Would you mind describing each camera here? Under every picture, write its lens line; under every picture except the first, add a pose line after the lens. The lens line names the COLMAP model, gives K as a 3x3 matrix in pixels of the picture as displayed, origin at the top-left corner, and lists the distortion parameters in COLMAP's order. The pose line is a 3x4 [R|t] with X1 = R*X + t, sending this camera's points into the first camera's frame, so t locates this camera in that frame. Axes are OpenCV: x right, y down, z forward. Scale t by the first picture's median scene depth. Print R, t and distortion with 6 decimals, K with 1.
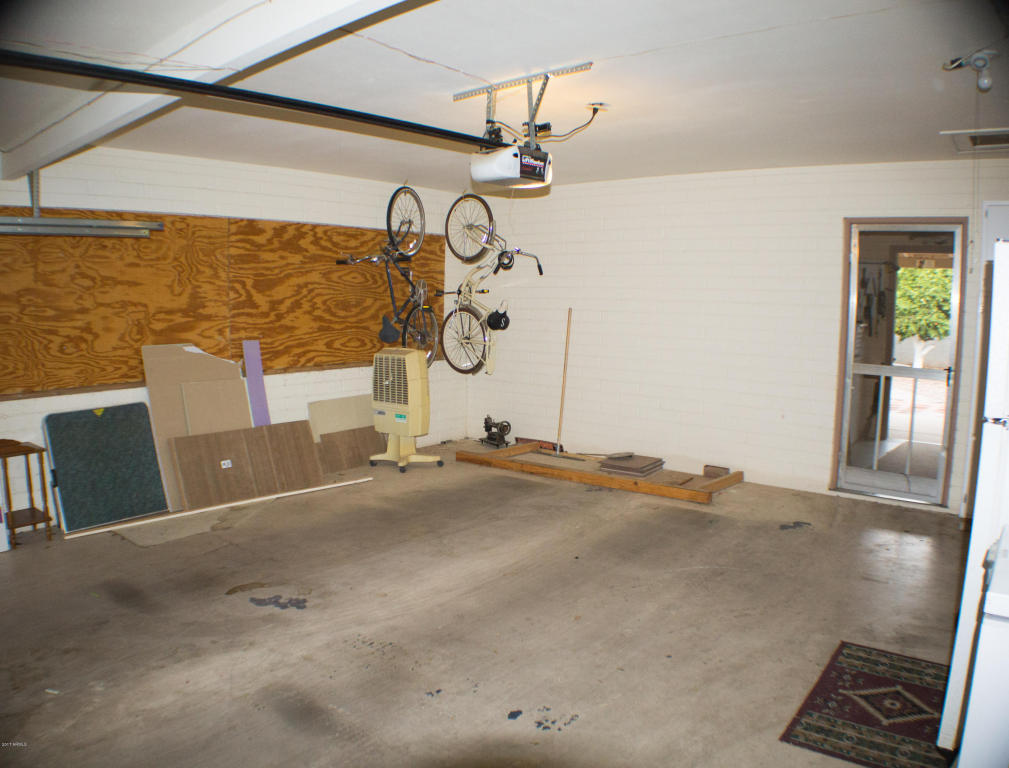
lens RADIAL K [[728.6, 0, 504.5], [0, 728.6, 384.0], [0, 0, 1]] dist [-0.230150, 0.095270]
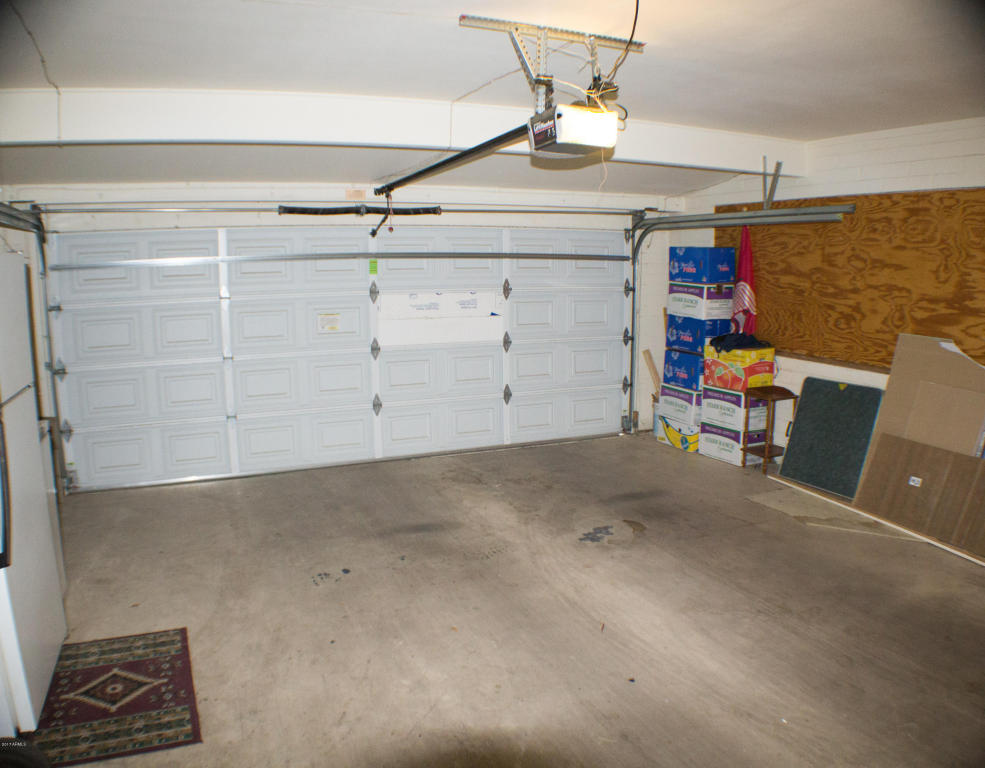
lens RADIAL K [[738.2, 0, 492.5], [0, 738.2, 384.0], [0, 0, 1]] dist [-0.229906, 0.100270]
pose [[-0.427563, 0.146853, -0.891978, 0.628485], [-0.110416, 0.970845, 0.212765, -0.138938], [0.897217, 0.189459, -0.398883, 0.969473]]
